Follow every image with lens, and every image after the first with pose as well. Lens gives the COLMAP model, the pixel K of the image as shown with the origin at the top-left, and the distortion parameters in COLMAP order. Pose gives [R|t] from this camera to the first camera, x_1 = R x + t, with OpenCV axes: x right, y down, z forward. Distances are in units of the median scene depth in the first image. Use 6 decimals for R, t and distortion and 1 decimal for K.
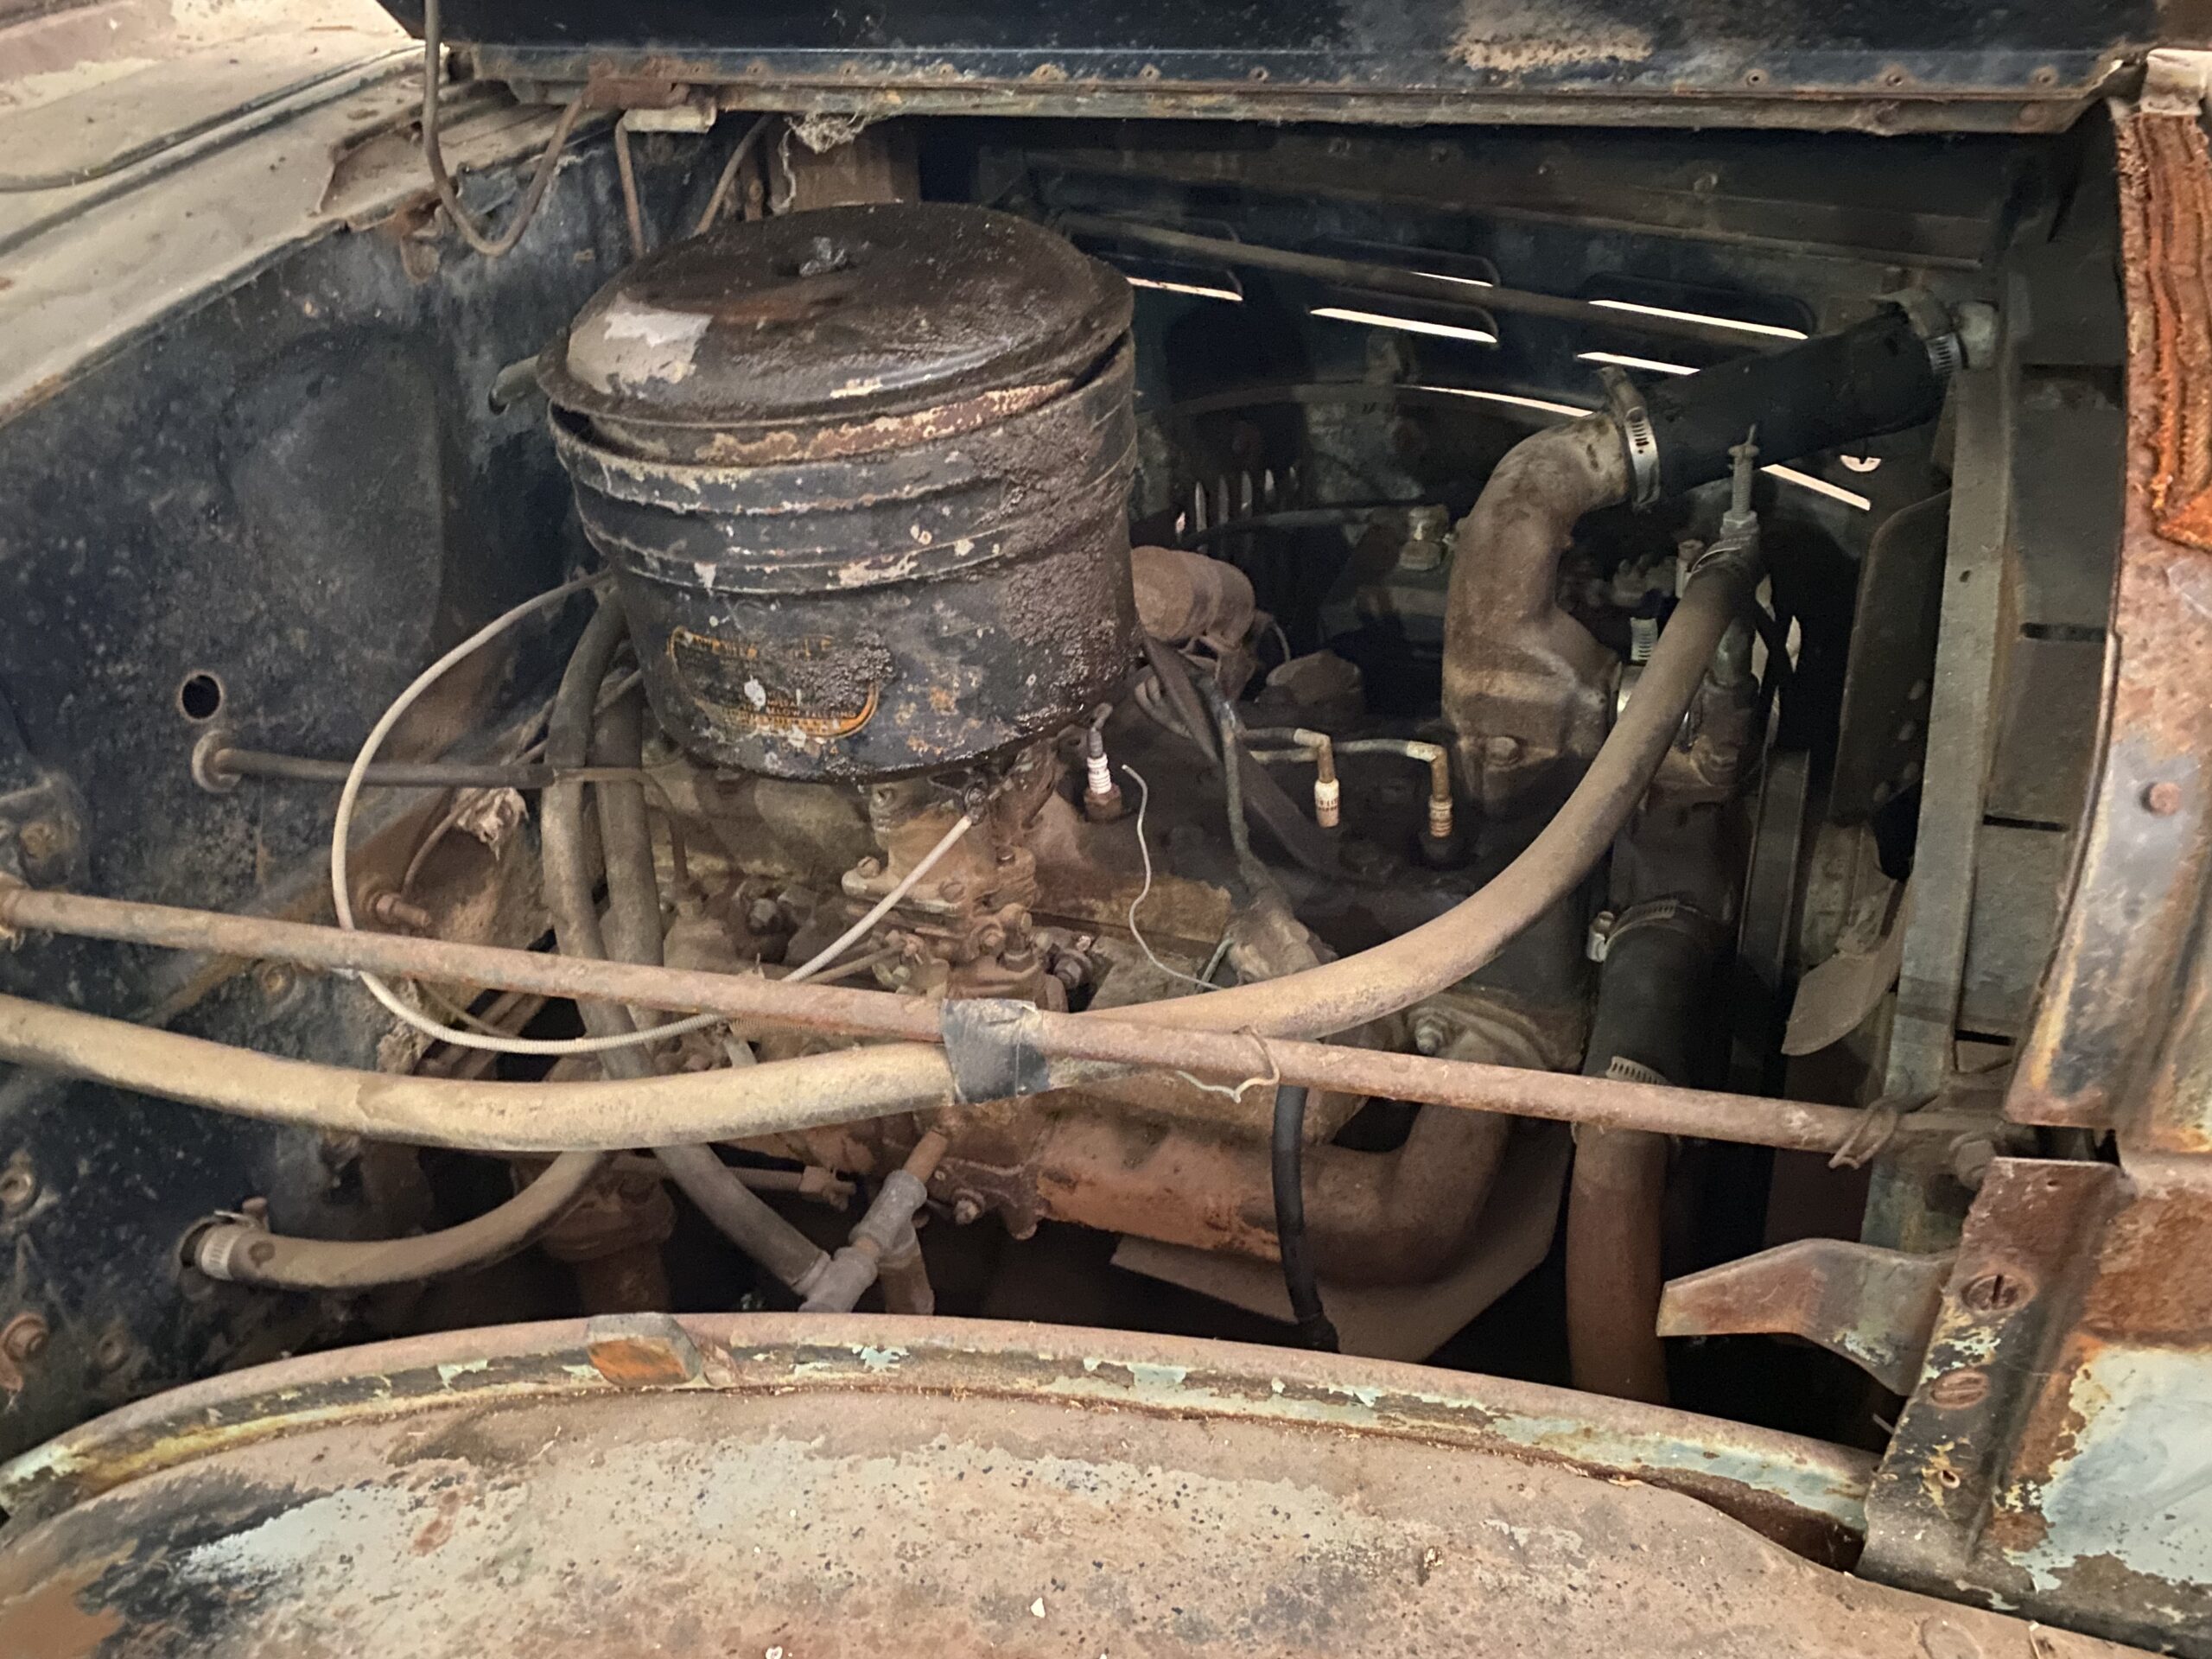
lens RADIAL K [[1630.1, 0, 1112.9], [0, 1630.1, 833.6], [0, 0, 1]] dist [0.092839, -0.090961]
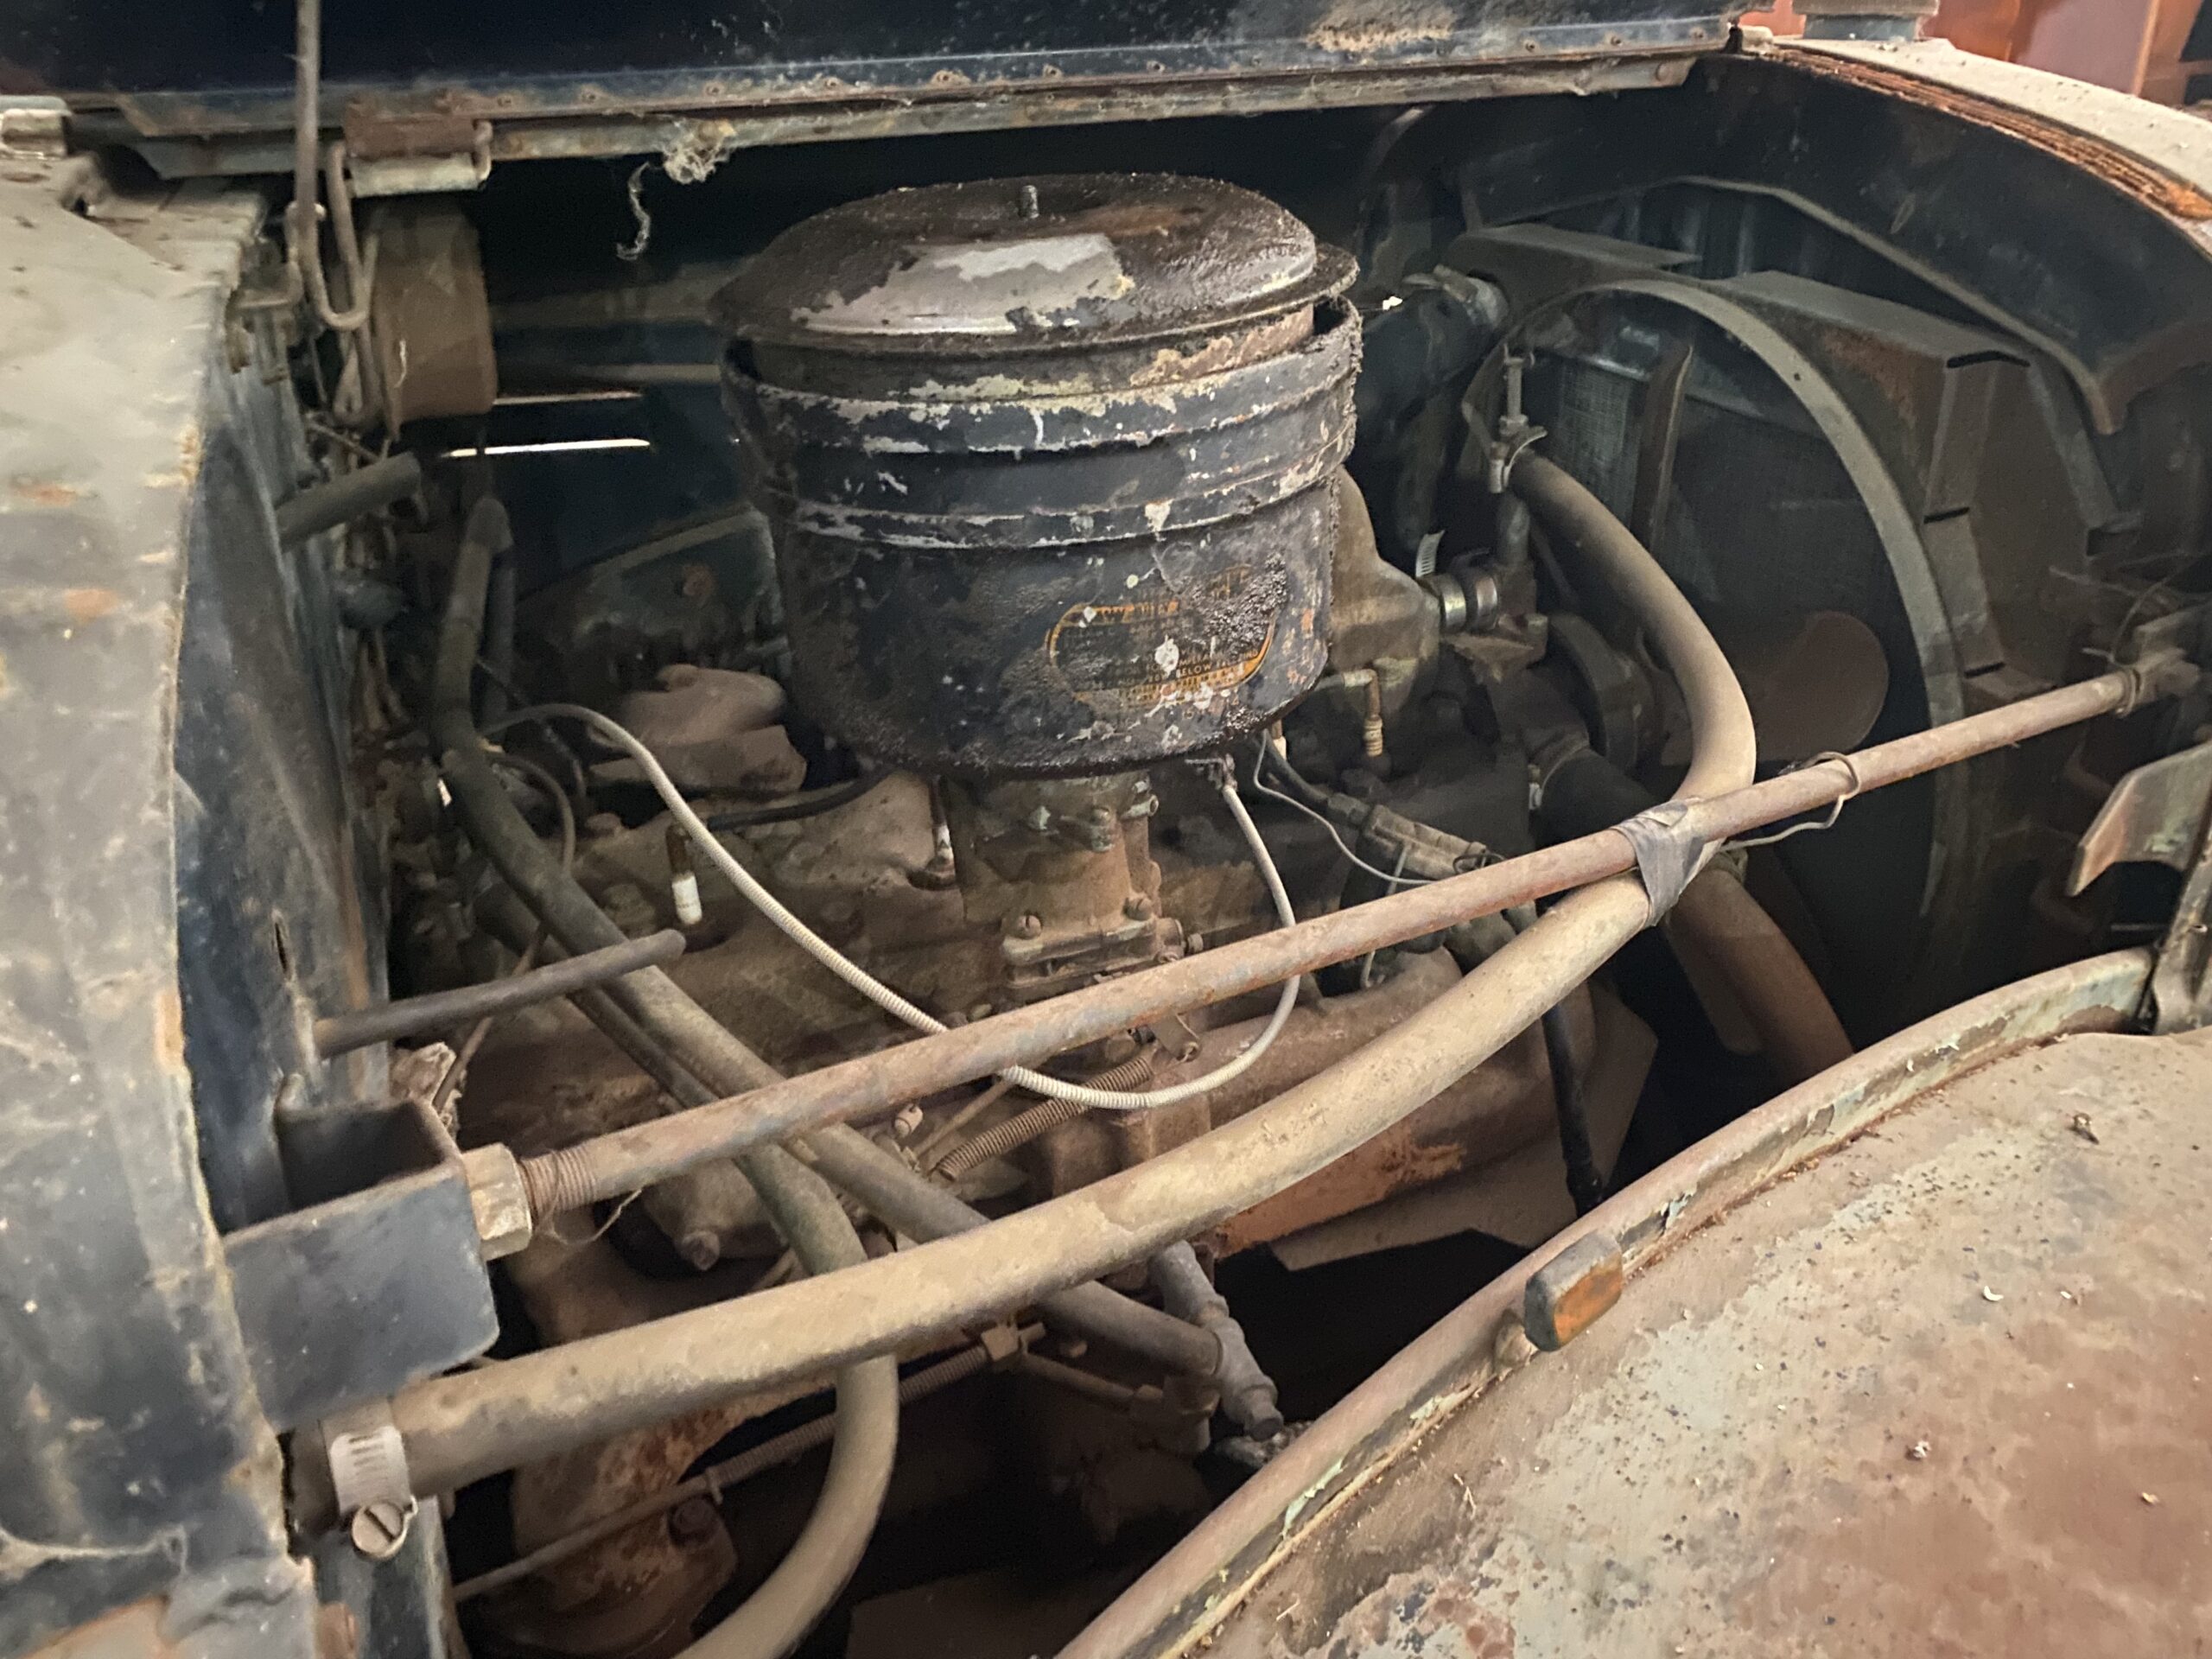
lens RADIAL K [[1630.1, 0, 1112.9], [0, 1630.1, 833.6], [0, 0, 1]] dist [0.092839, -0.090961]
pose [[0.734857, -0.281424, 0.617079, -0.815420], [0.373359, 0.927434, -0.021655, 0.012262], [-0.566206, 0.246305, 0.786604, 0.337046]]
